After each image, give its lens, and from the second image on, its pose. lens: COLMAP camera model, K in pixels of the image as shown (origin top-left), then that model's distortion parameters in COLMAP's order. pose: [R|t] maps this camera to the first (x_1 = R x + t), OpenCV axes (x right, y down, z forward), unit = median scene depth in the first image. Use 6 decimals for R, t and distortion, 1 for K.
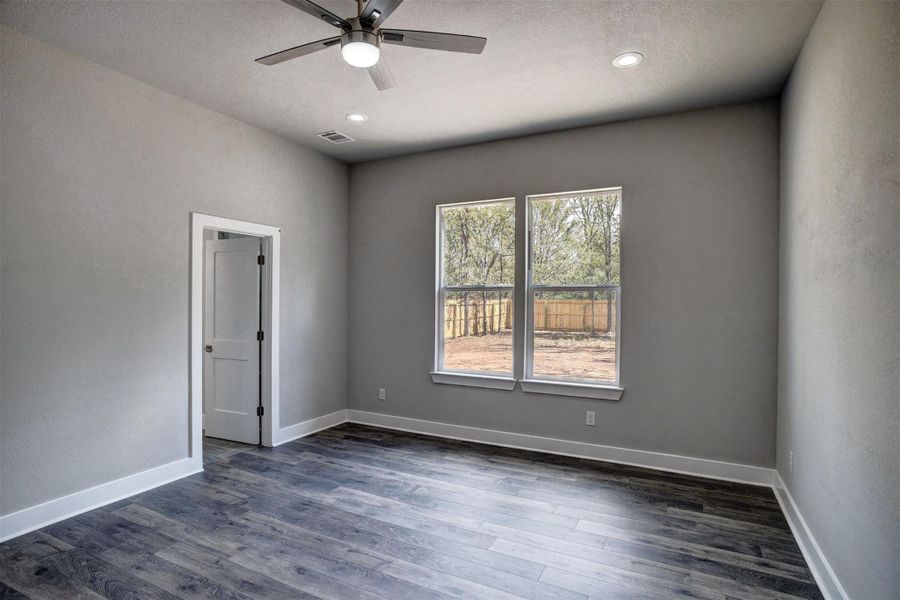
lens RADIAL K [[461.1, 0, 451.3], [0, 461.1, 303.1], [0, 0, 1]] dist [-0.067050, 0.047090]
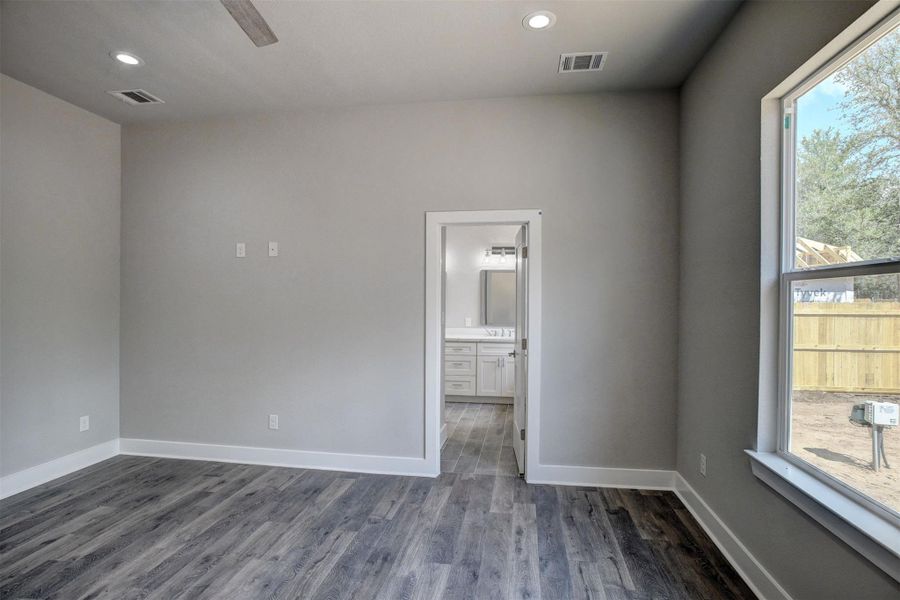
lens RADIAL K [[461.1, 0, 451.3], [0, 461.1, 303.1], [0, 0, 1]] dist [-0.067050, 0.047090]
pose [[0.326351, 0.003165, -0.945243, 0.393415], [-0.009899, 0.999951, -0.000069, -0.001863], [0.945197, 0.009380, 0.326367, 0.723967]]
